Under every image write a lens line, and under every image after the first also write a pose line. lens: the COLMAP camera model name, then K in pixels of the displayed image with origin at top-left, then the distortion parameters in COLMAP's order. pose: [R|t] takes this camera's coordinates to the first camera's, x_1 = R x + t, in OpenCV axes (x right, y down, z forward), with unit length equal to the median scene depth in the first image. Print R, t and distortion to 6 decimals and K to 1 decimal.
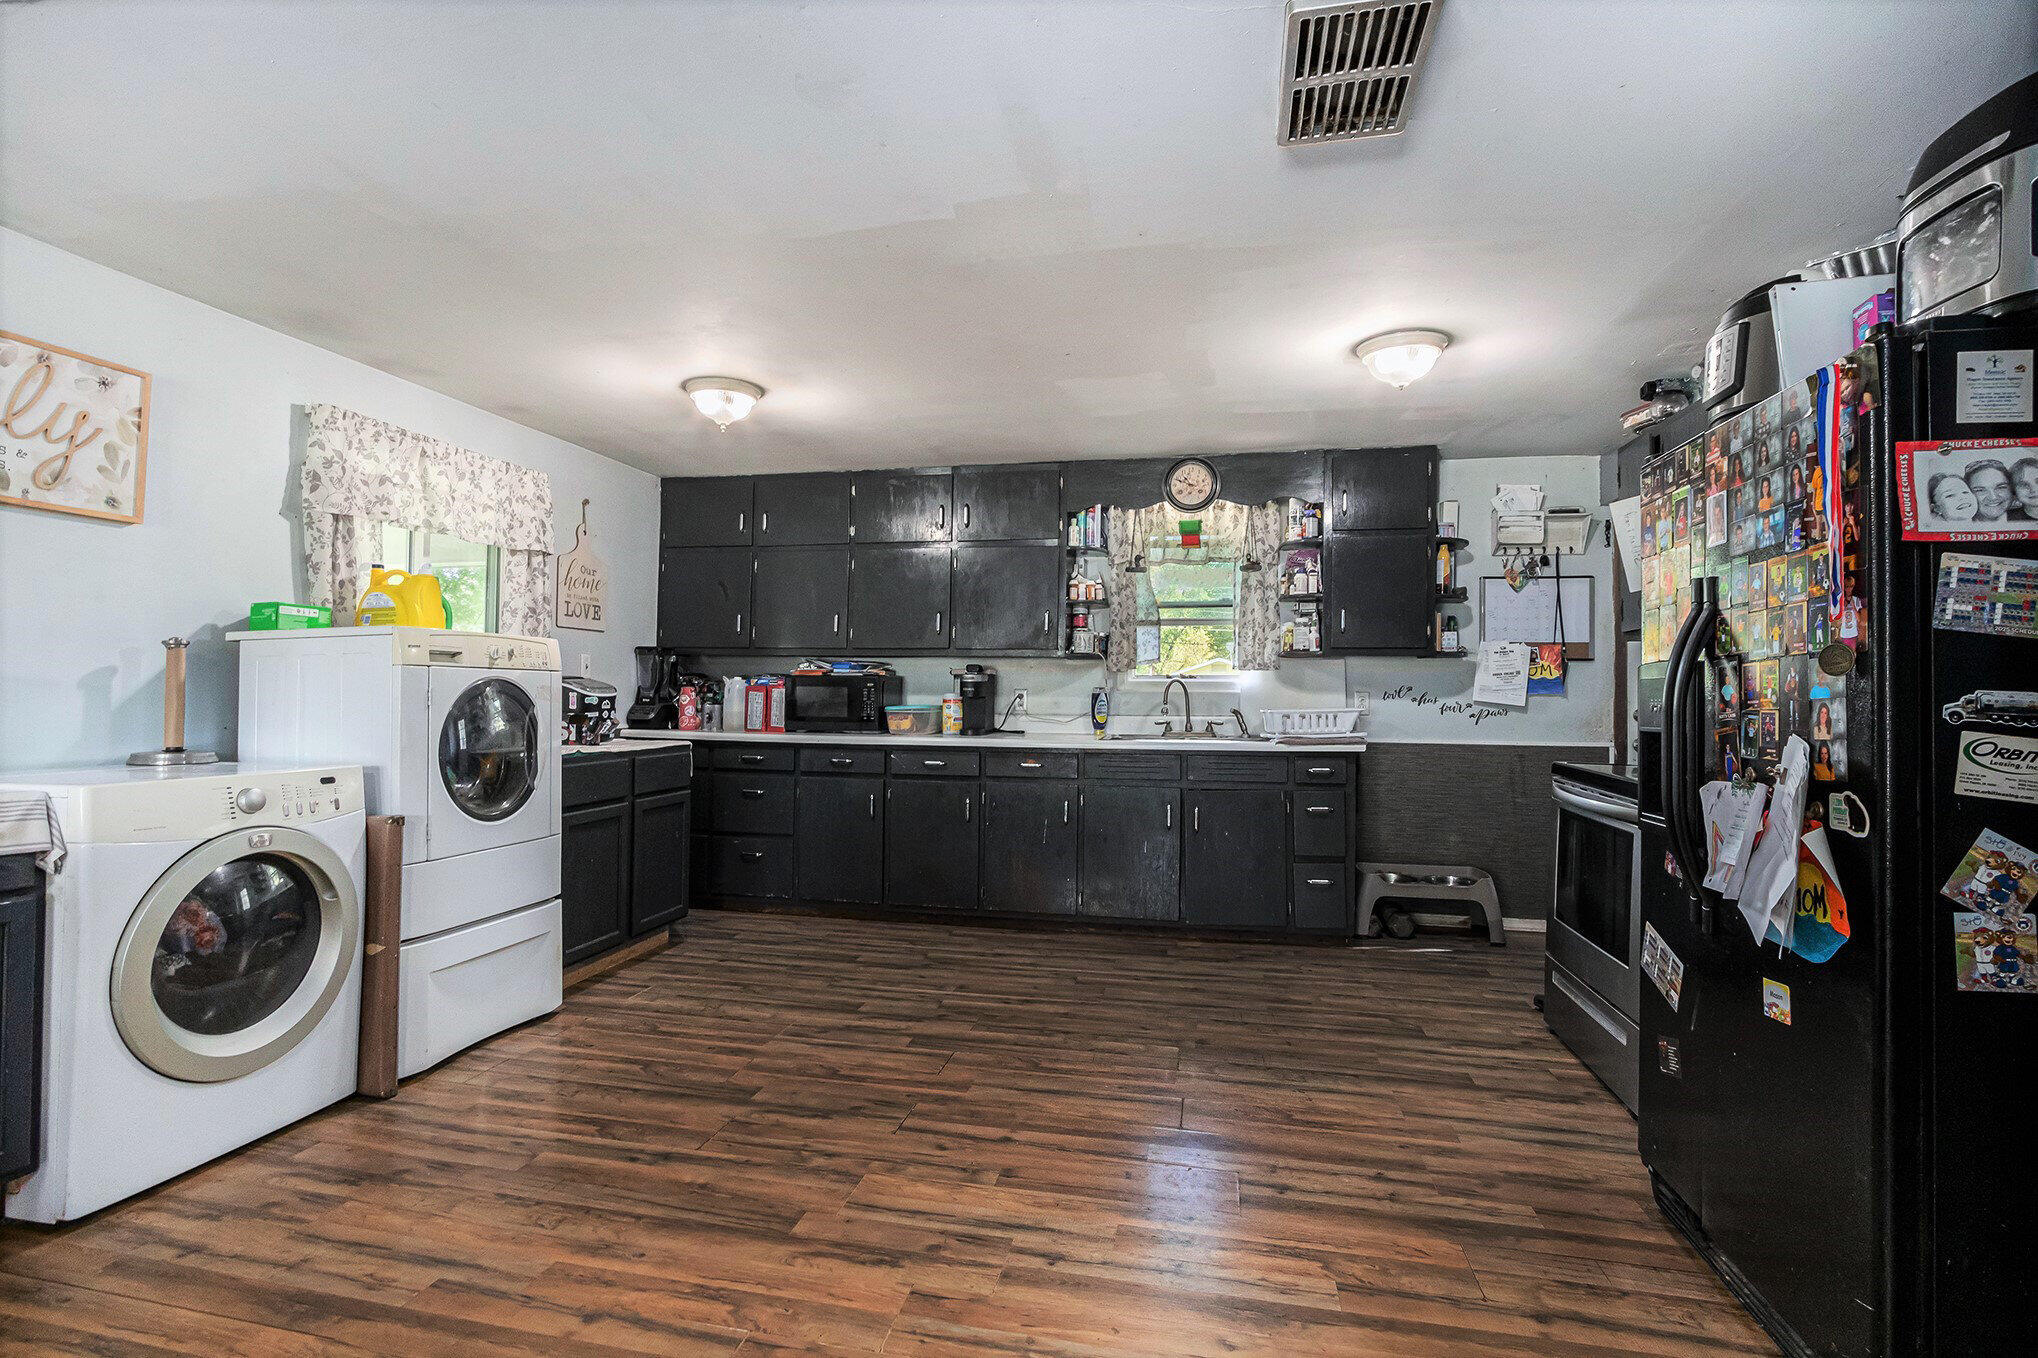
lens RADIAL K [[948.6, 0, 1012.6], [0, 948.6, 670.7], [0, 0, 1]] dist [-0.015407, 0.001304]
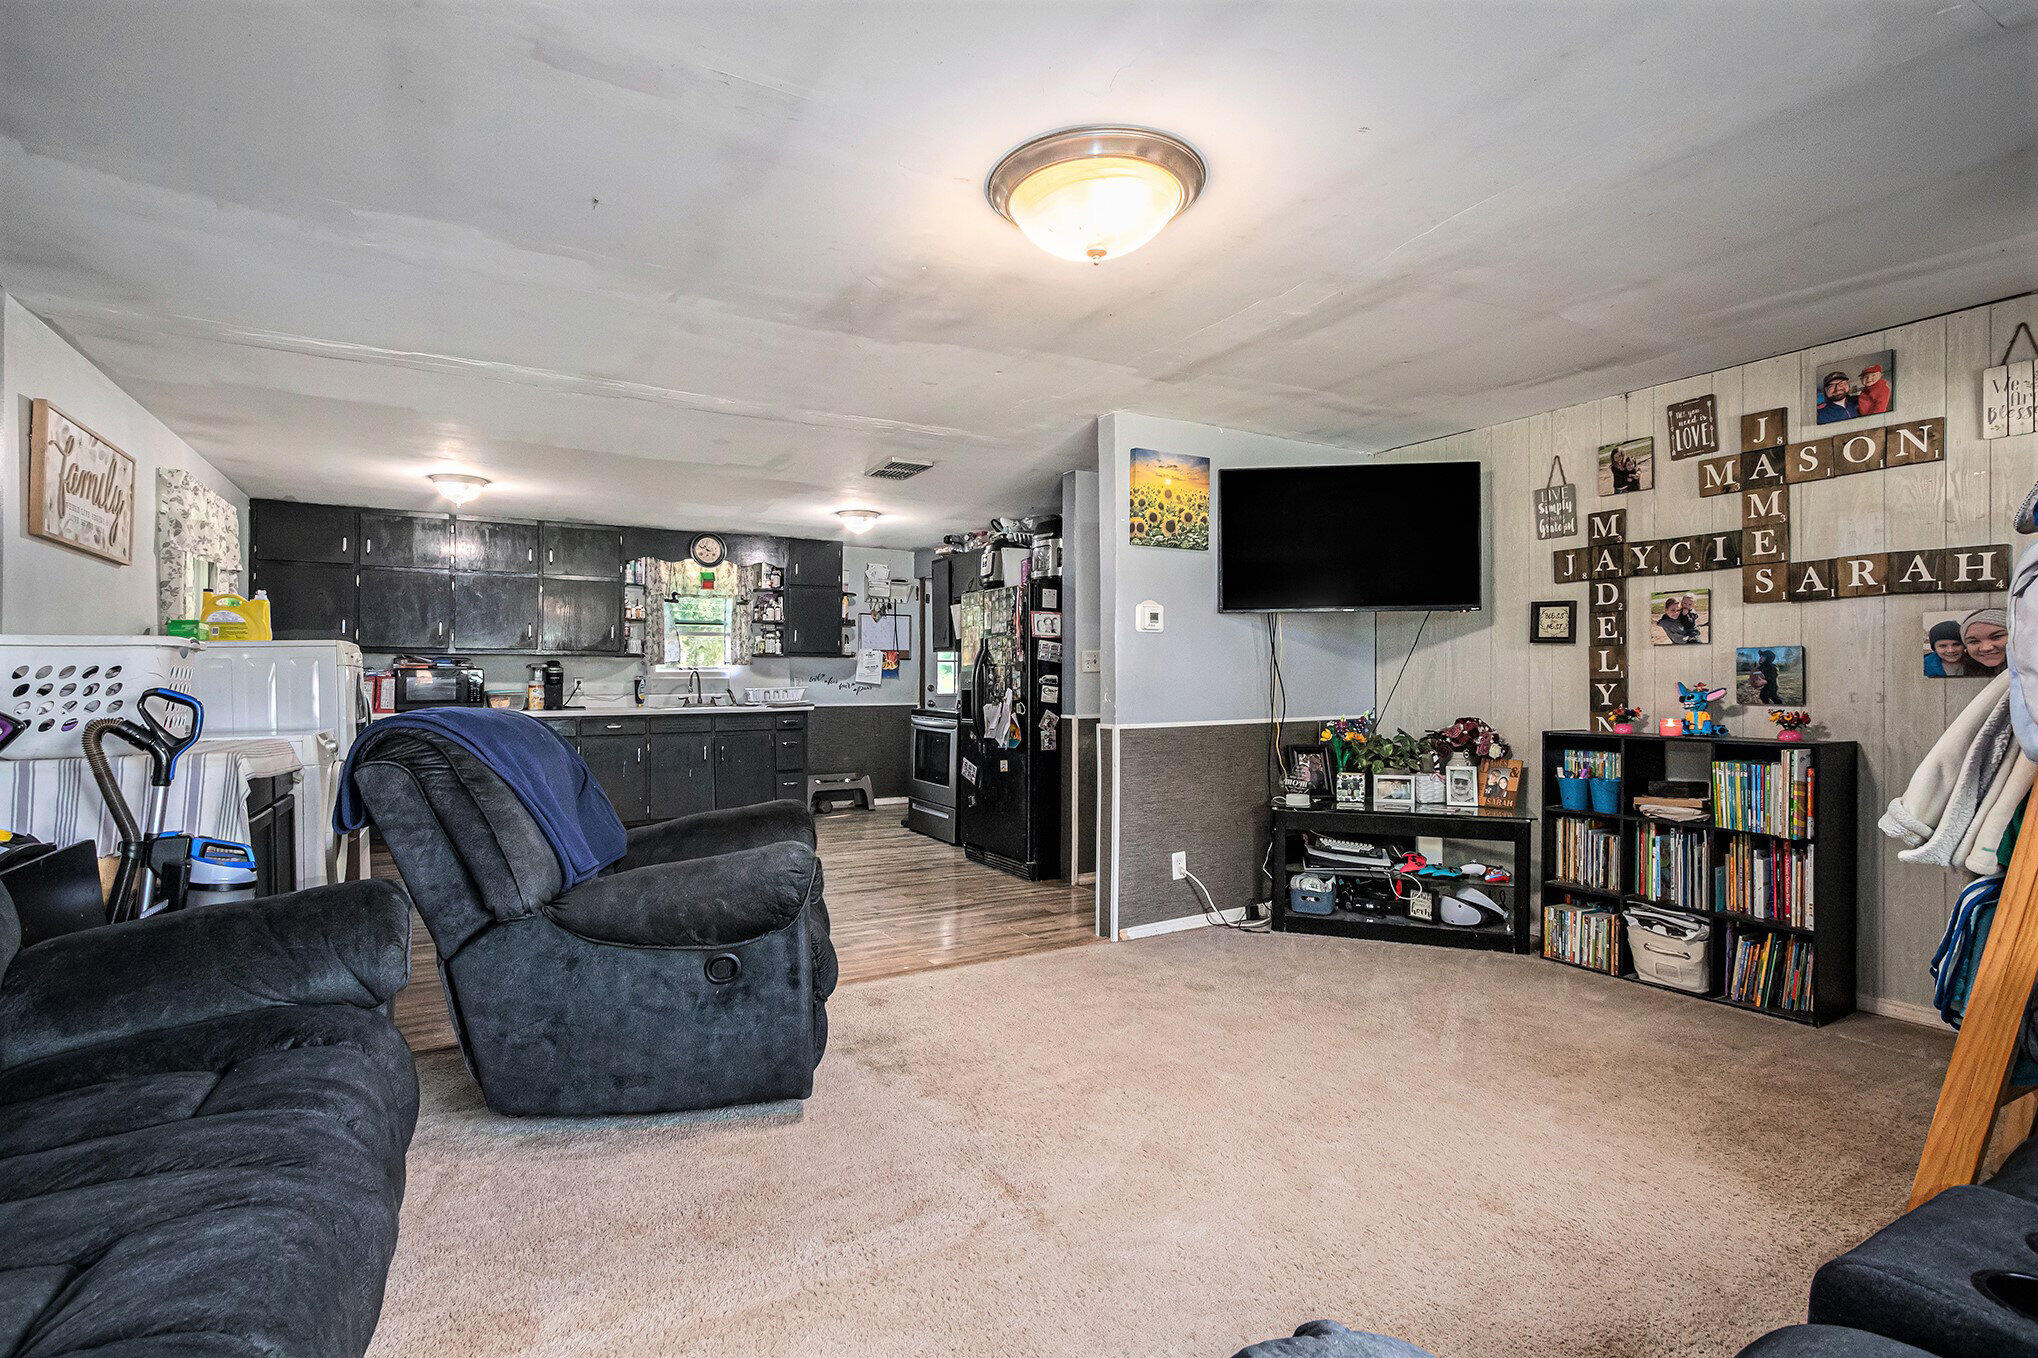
lens RADIAL K [[948.6, 0, 1017.5], [0, 948.6, 674.8], [0, 0, 1]] dist [-0.015407, 0.001304]
pose [[0.733678, -0.006929, 0.679461, -0.537501], [-0.006131, 0.999840, 0.016816, -0.014234], [-0.679469, -0.016503, 0.733518, -0.562030]]
